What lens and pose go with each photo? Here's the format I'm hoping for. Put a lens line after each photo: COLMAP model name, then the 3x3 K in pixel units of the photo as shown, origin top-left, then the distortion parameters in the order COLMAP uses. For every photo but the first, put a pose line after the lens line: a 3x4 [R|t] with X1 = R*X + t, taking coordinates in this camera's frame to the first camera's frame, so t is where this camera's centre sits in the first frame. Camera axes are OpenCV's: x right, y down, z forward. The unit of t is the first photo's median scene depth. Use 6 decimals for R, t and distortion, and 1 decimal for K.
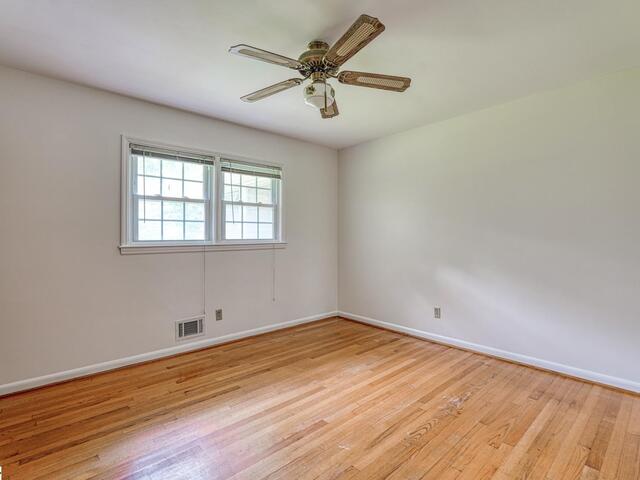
lens RADIAL K [[312.7, 0, 315.7], [0, 312.7, 238.2], [0, 0, 1]] dist [-0.013414, 0.000864]
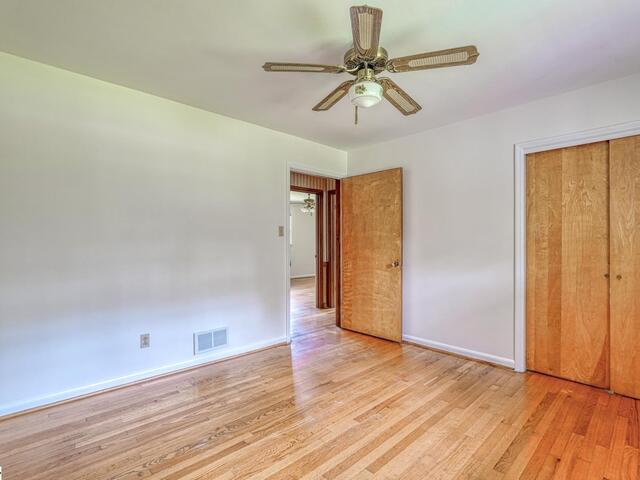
lens RADIAL K [[319.3, 0, 318.3], [0, 319.3, 241.1], [0, 0, 1]] dist [-0.031234, 0.016176]
pose [[-0.999497, 0.000015, -0.031702, 0.112978], [0.000366, 0.999939, -0.011073, -0.000842], [0.031700, -0.011079, -0.999436, 1.205546]]
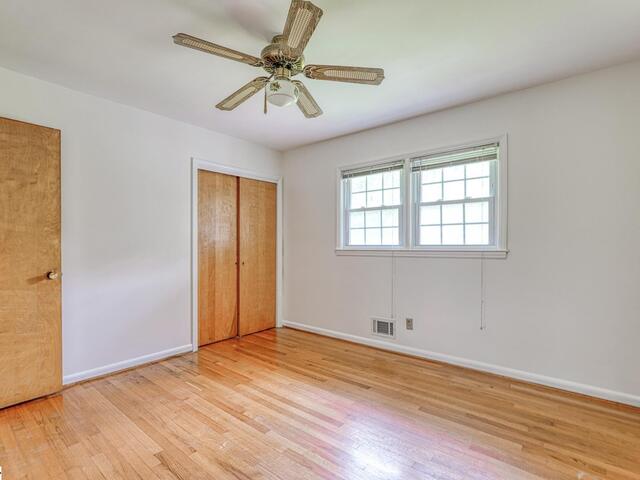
lens RADIAL K [[319.3, 0, 318.3], [0, 319.3, 241.1], [0, 0, 1]] dist [-0.031234, 0.016176]
pose [[0.155040, 0.002294, -0.987906, 0.614881], [0.002896, 0.999992, 0.002777, -0.010931], [0.987904, -0.003292, 0.155032, 0.586556]]
